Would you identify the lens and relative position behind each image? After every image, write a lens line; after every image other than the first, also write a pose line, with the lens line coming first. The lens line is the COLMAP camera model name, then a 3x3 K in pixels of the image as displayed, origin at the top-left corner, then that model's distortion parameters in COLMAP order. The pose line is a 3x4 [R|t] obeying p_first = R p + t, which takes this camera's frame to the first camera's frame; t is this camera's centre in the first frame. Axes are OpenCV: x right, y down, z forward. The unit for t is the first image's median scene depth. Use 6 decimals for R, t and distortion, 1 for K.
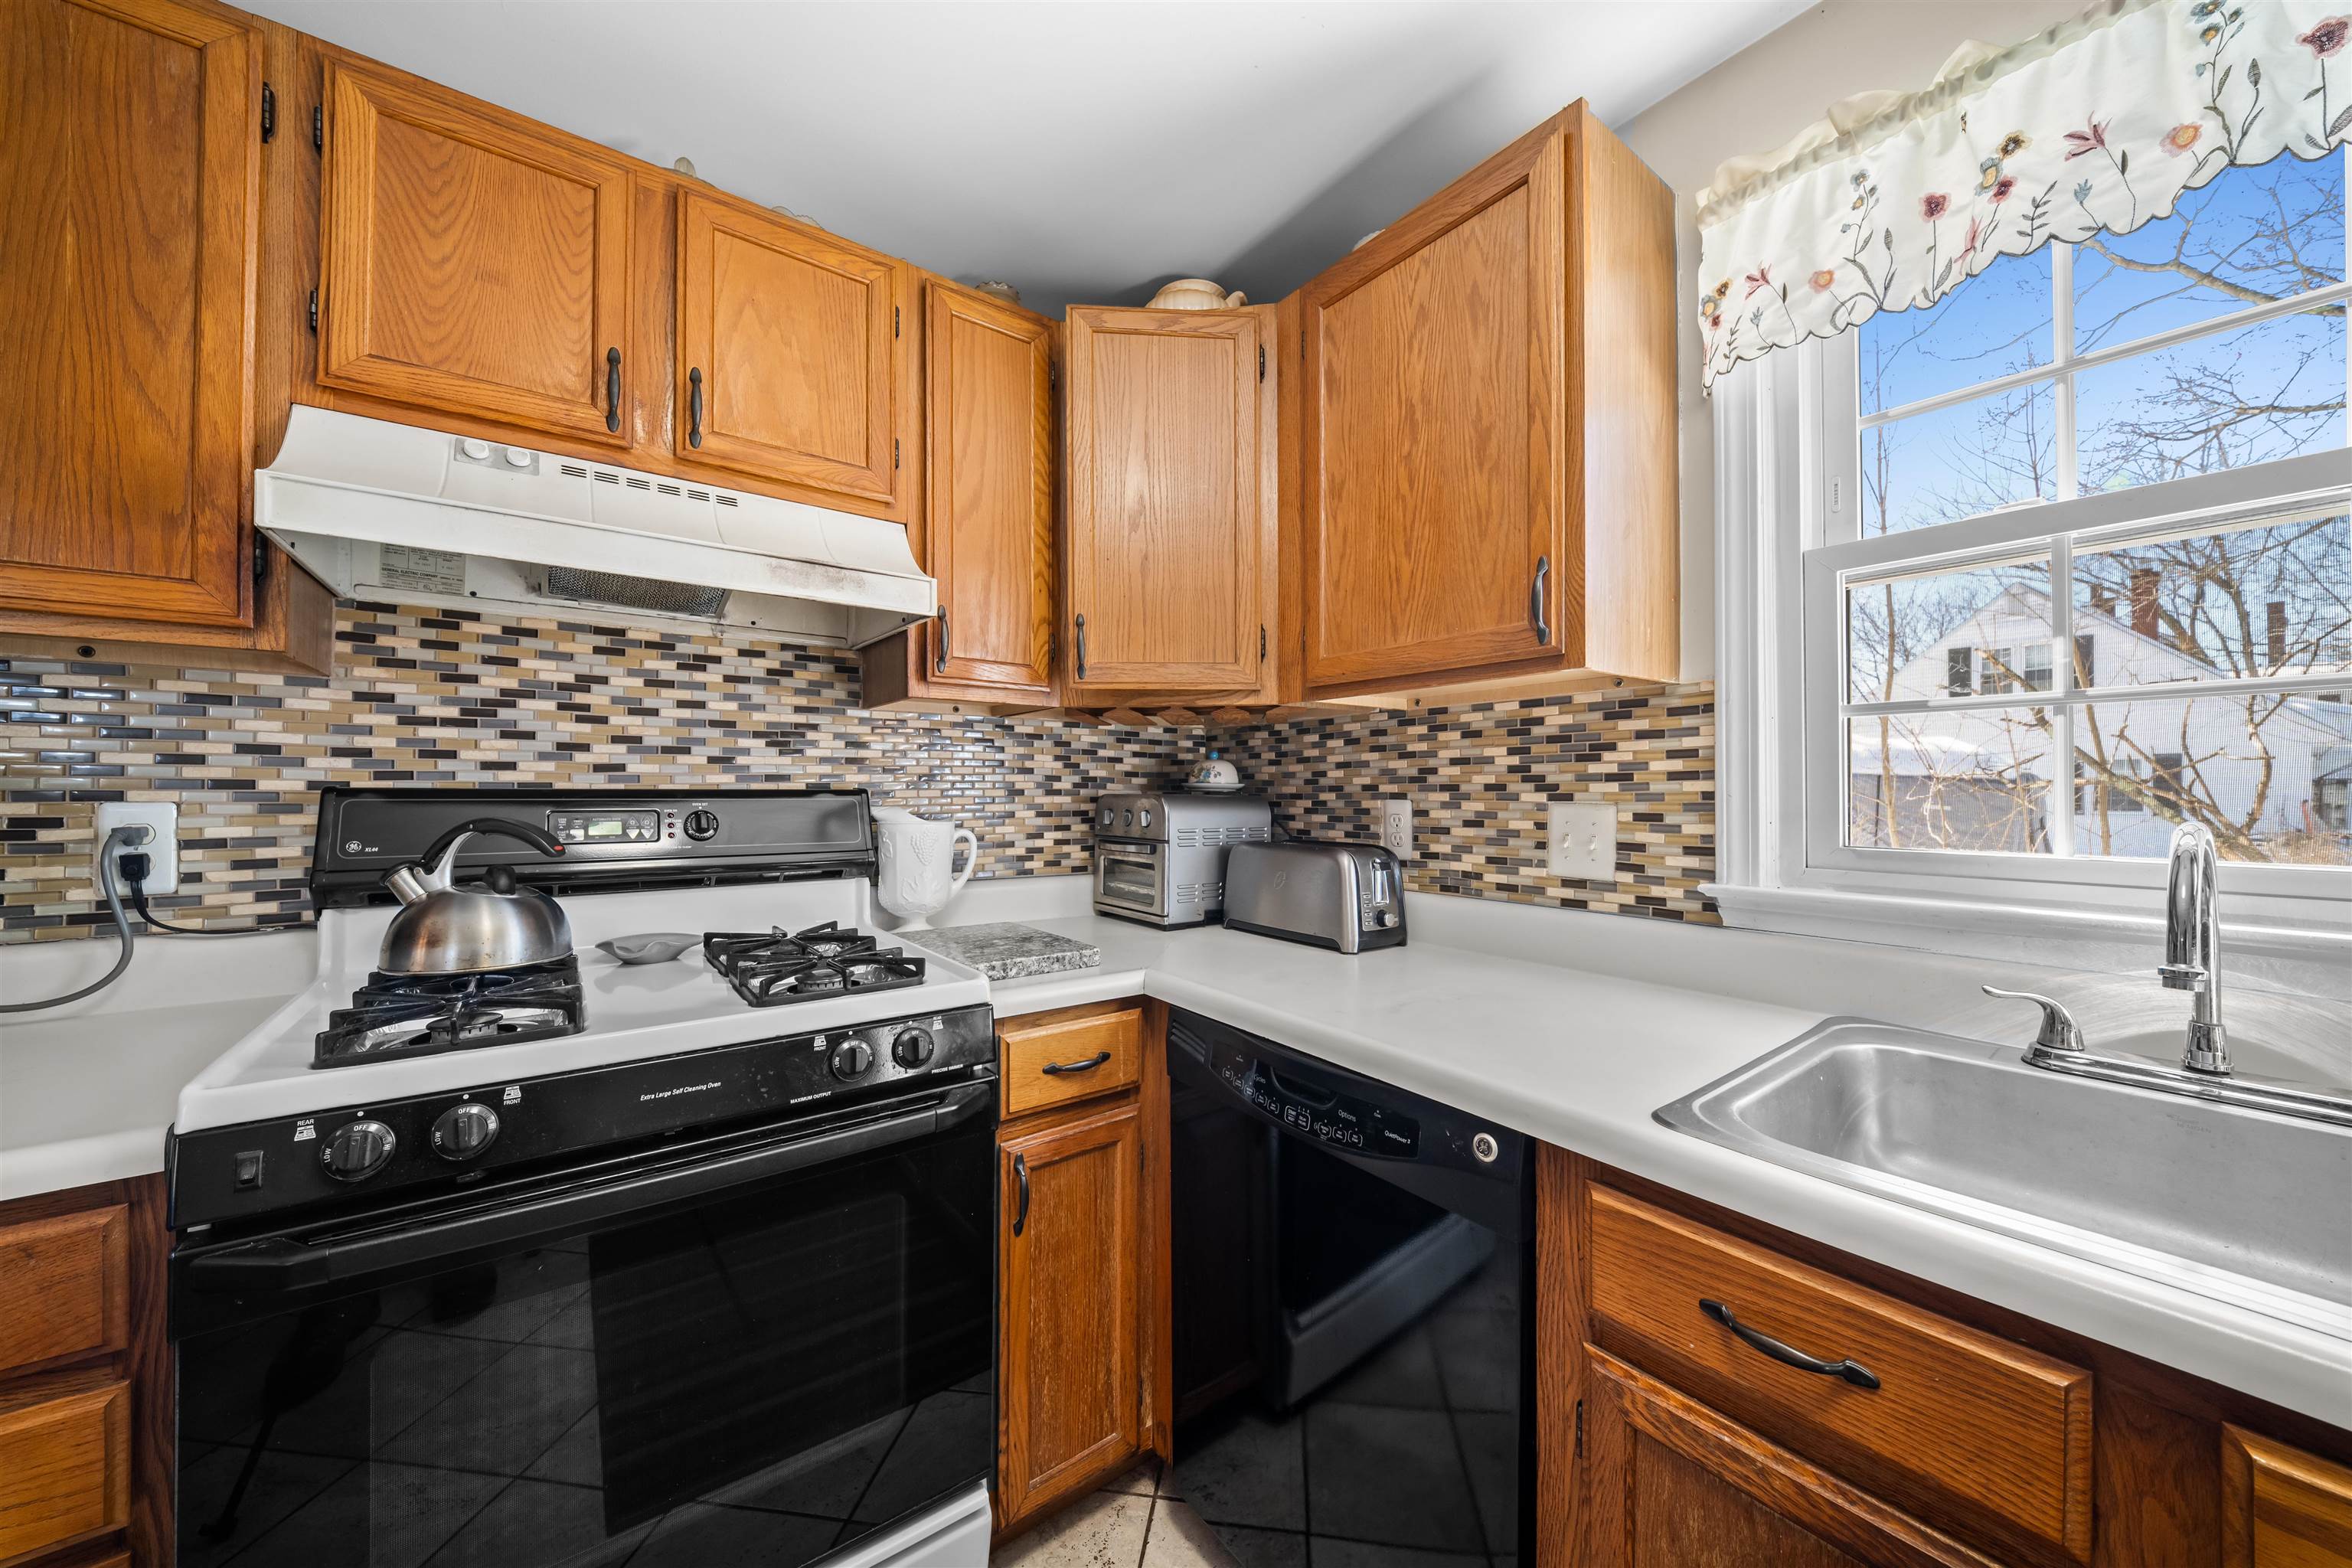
lens RADIAL K [[823.7, 0, 1171.7], [0, 823.7, 785.5], [0, 0, 1]] dist [0.001881, -0.006522]
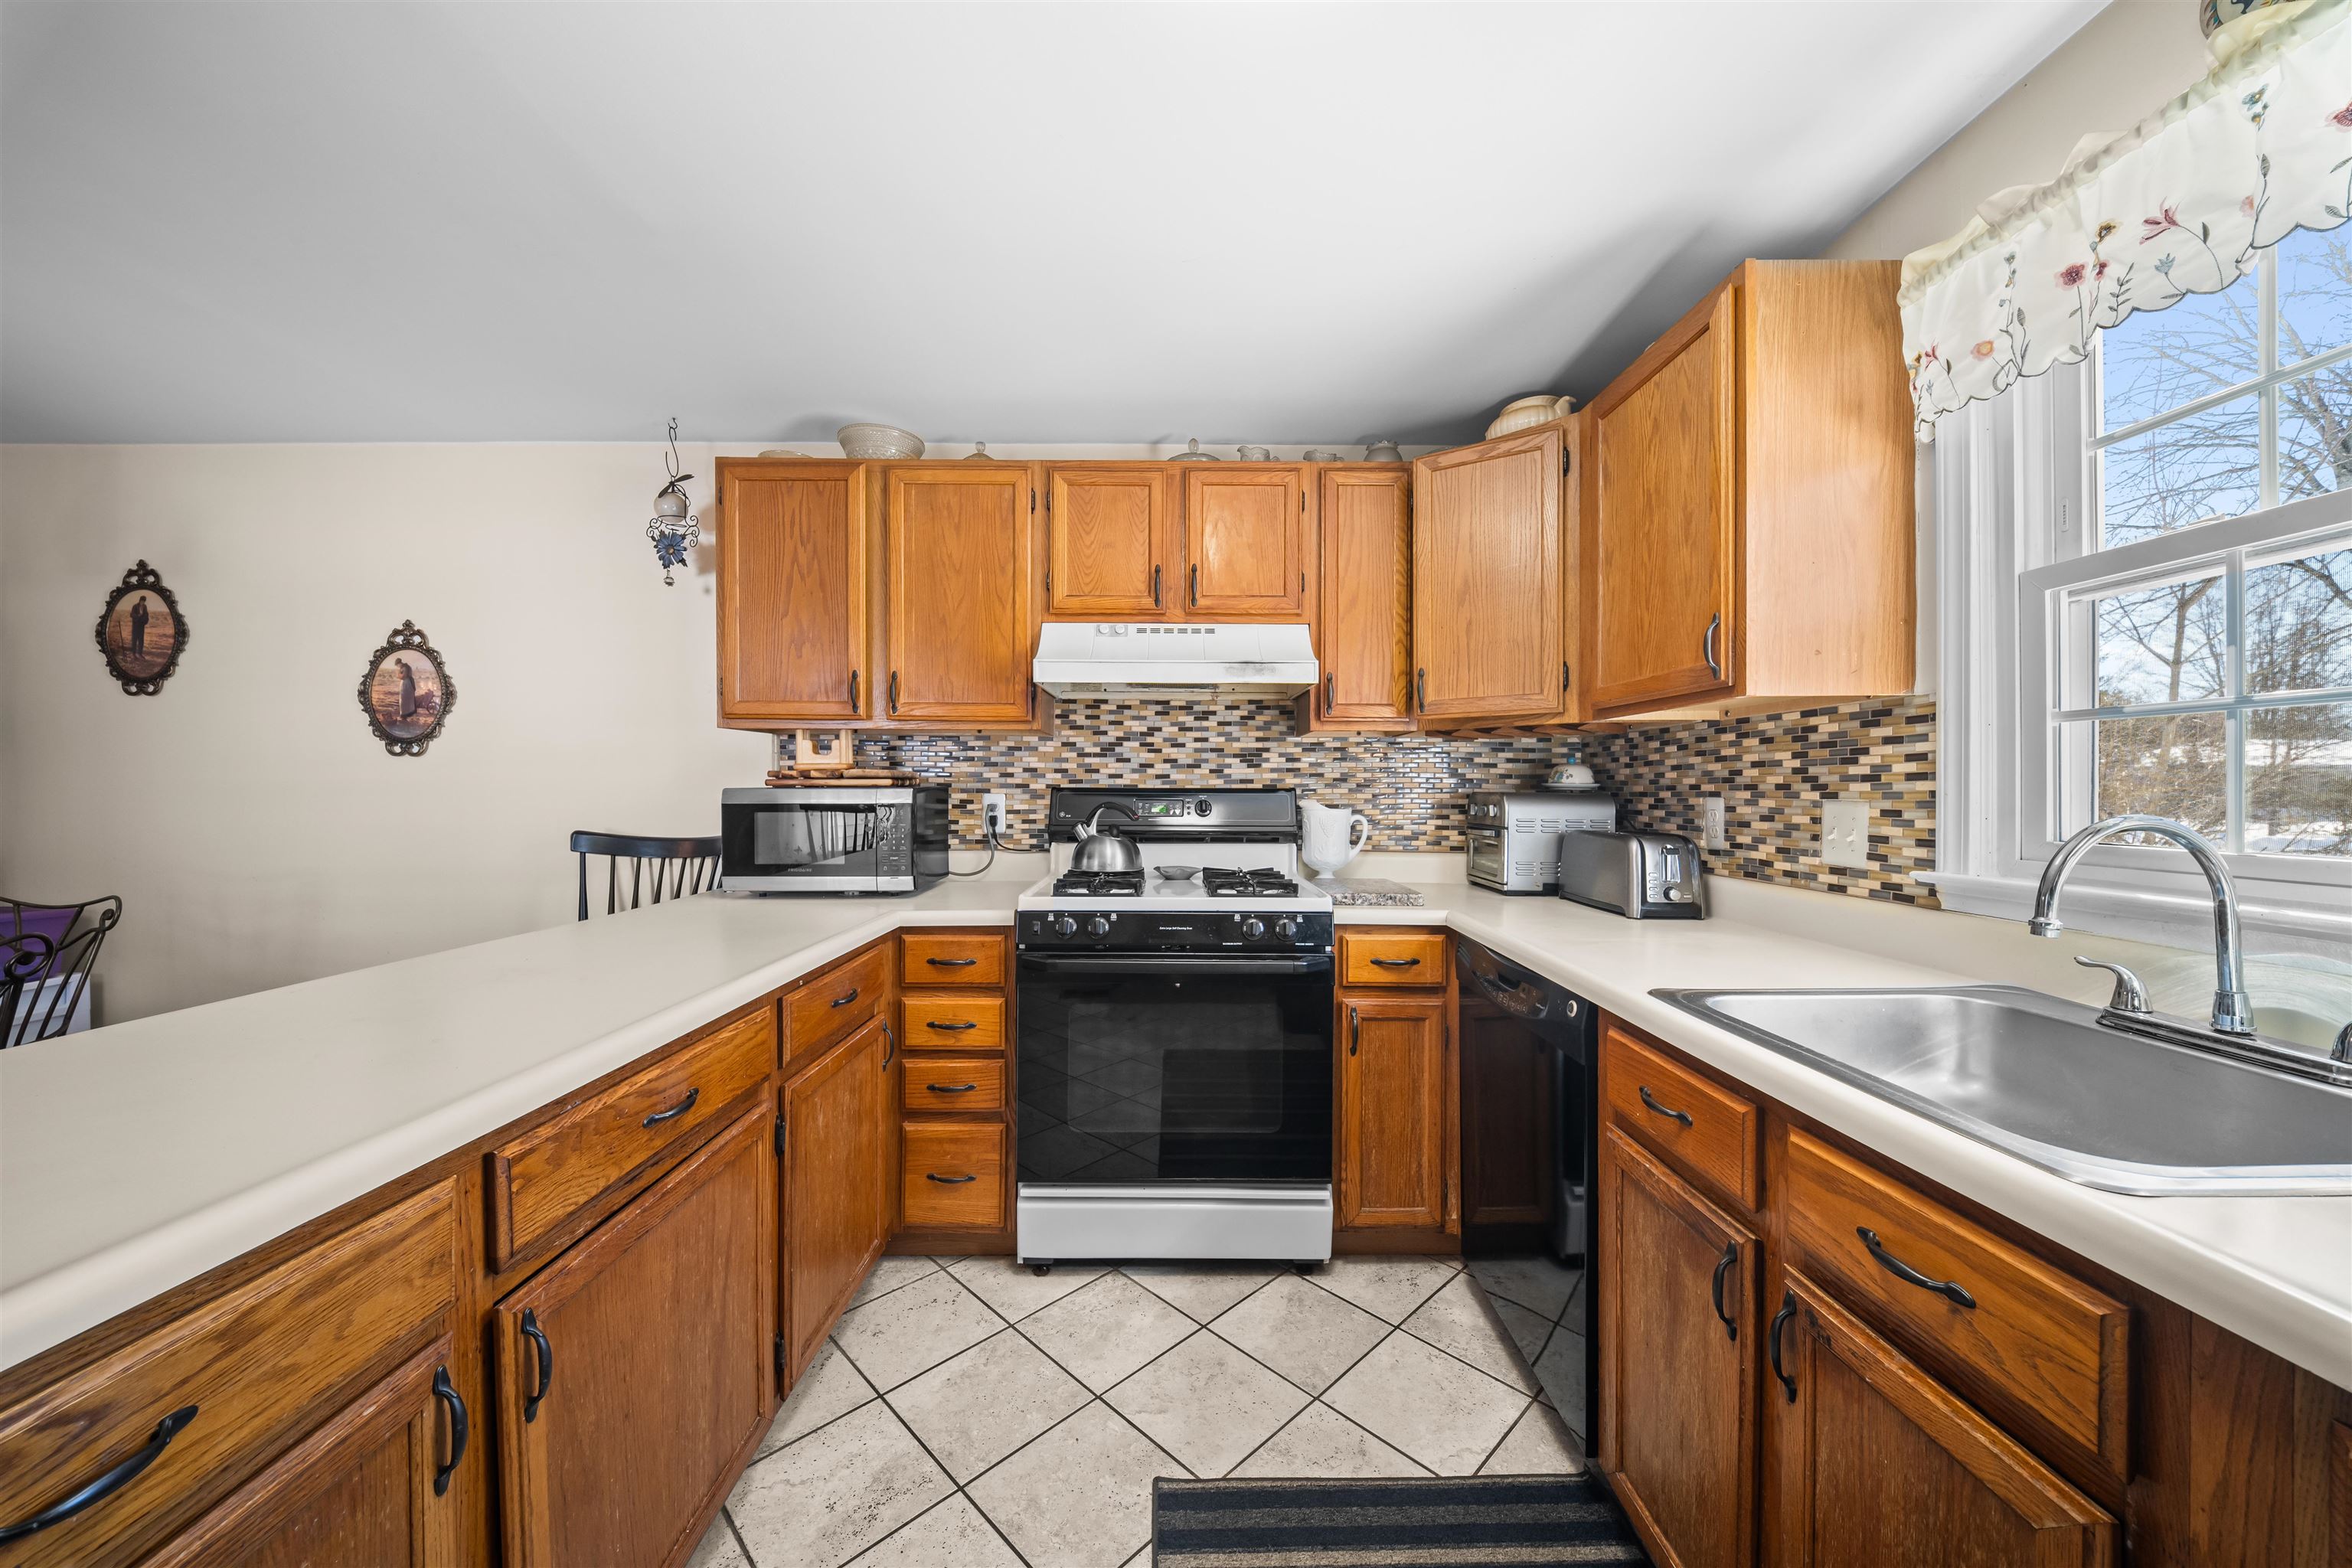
lens RADIAL K [[824.8, 0, 1161.9], [0, 824.8, 788.6], [0, 0, 1]] dist [0.034529, -0.017525]
pose [[0.800183, 0.000713, -0.599756, 0.440762], [0.002596, 0.999986, 0.004652, -0.003169], [0.599751, -0.005279, 0.800169, -0.497653]]
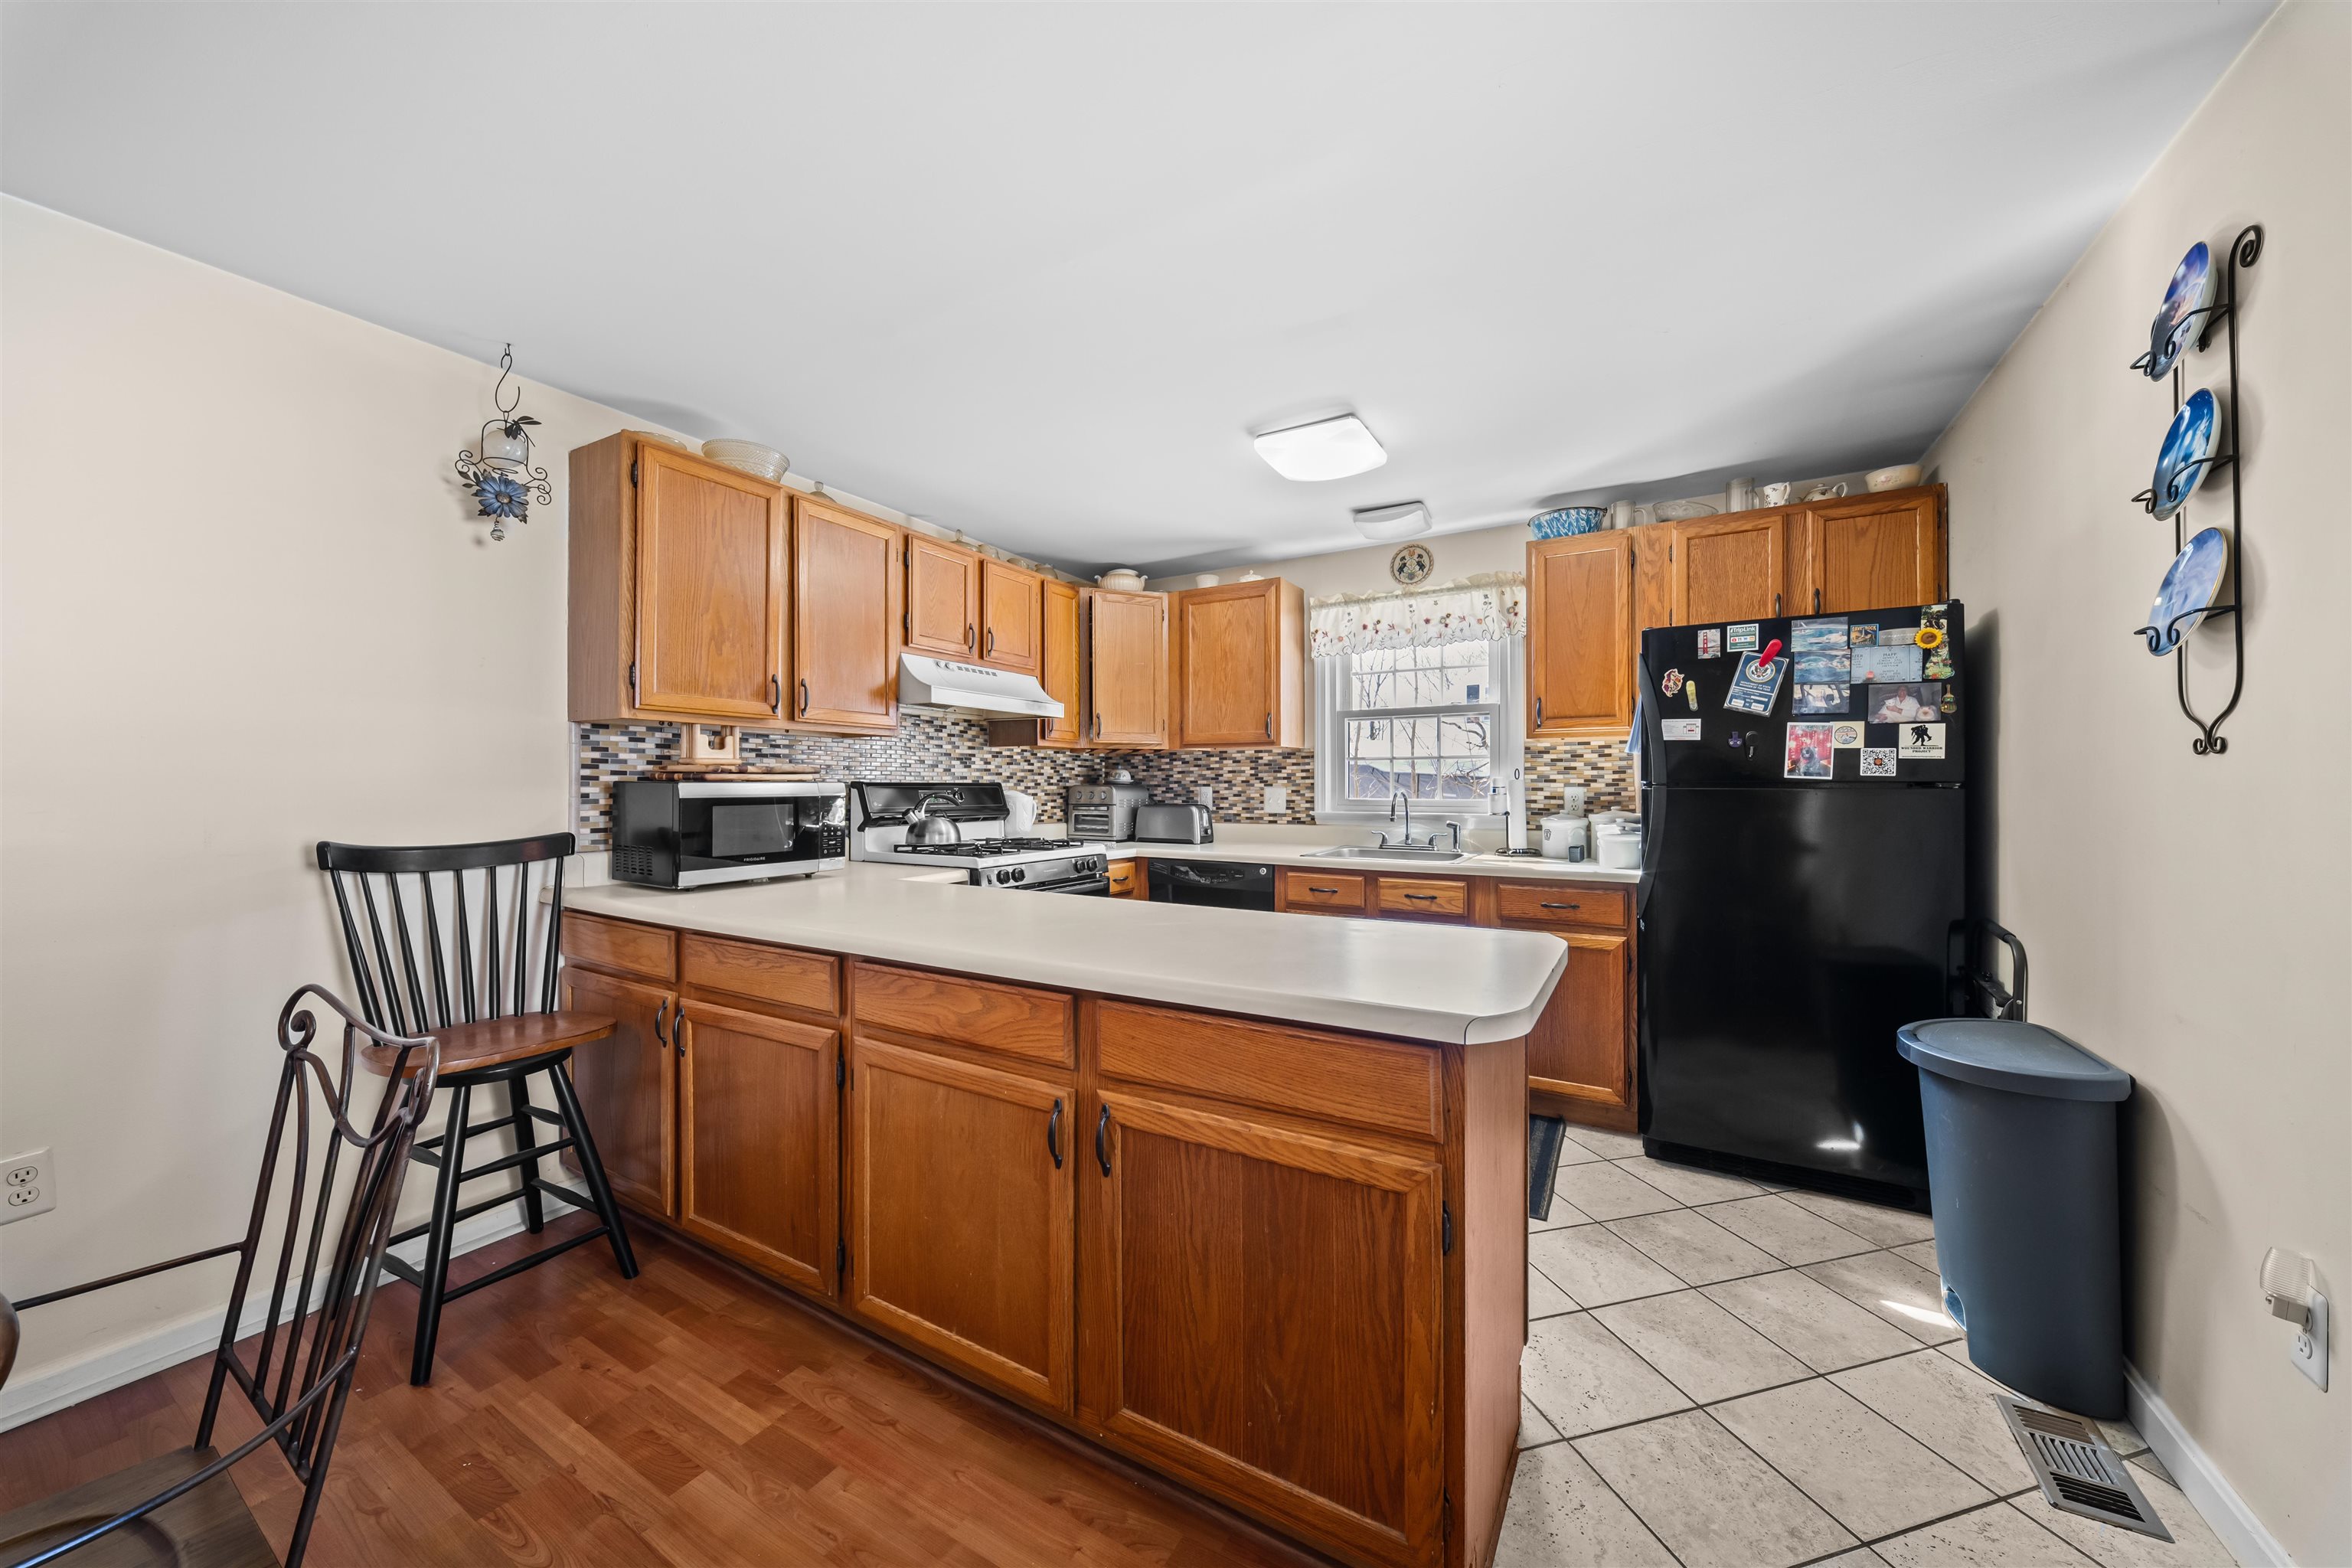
lens RADIAL K [[824.8, 0, 1161.9], [0, 824.8, 788.6], [0, 0, 1]] dist [0.034529, -0.017525]
pose [[0.926412, -0.004143, 0.376489, -0.971733], [0.000370, 0.999949, 0.010093, -0.002530], [-0.376511, -0.009210, 0.926366, -1.551011]]
